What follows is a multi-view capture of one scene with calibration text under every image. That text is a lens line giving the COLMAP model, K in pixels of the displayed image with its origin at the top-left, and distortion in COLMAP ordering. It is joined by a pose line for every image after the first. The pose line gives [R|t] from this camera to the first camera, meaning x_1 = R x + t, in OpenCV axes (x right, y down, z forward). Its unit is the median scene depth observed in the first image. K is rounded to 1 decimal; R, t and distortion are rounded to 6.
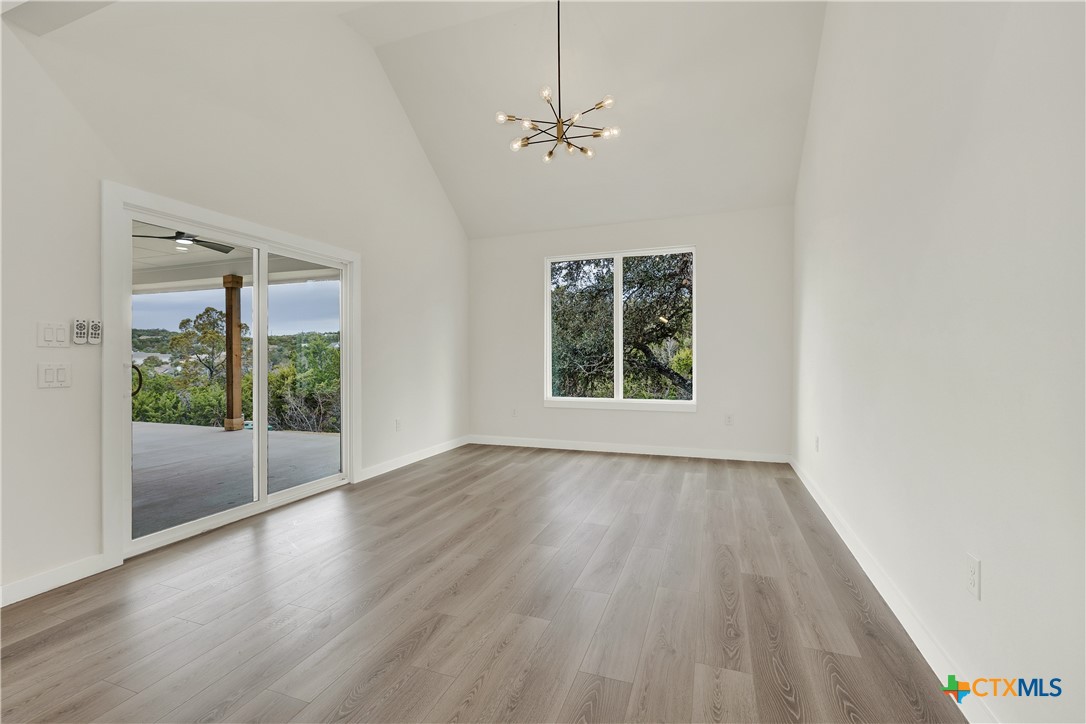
lens RADIAL K [[475.1, 0, 539.6], [0, 475.1, 358.6], [0, 0, 1]] dist [0.002446, 0.000565]
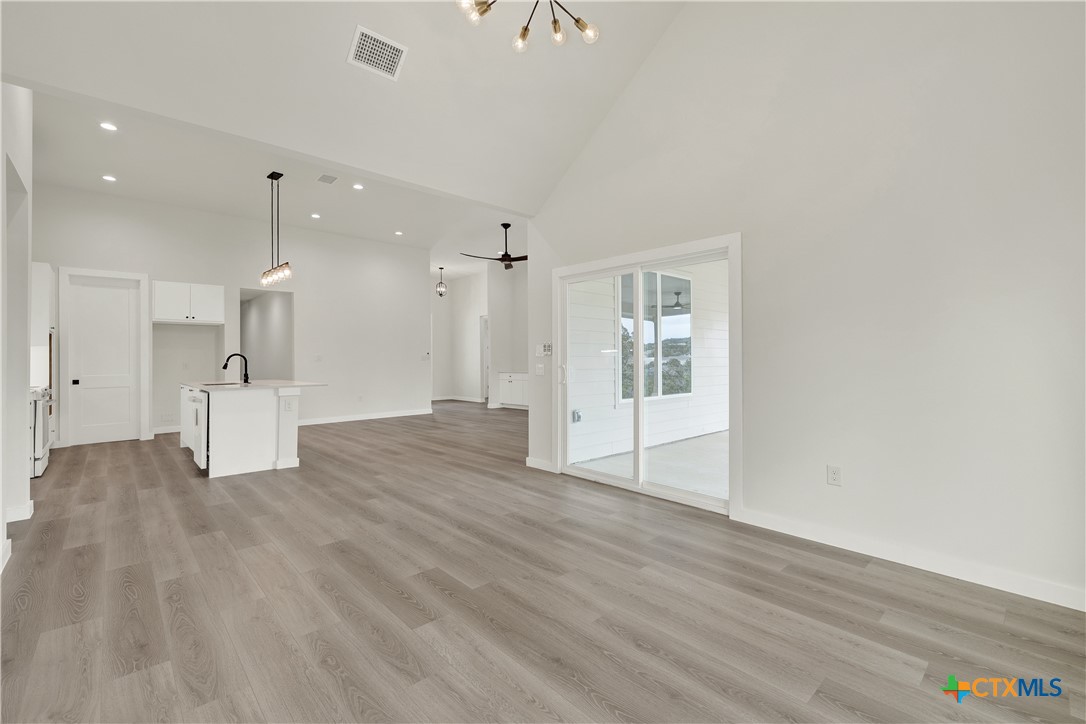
lens RADIAL K [[475.1, 0, 539.6], [0, 475.1, 358.6], [0, 0, 1]] dist [0.002446, 0.000565]
pose [[-0.465105, 0.002210, -0.885253, 0.873876], [-0.002148, 0.999991, 0.003625, -0.023144], [0.885253, 0.003587, -0.465096, 1.994636]]
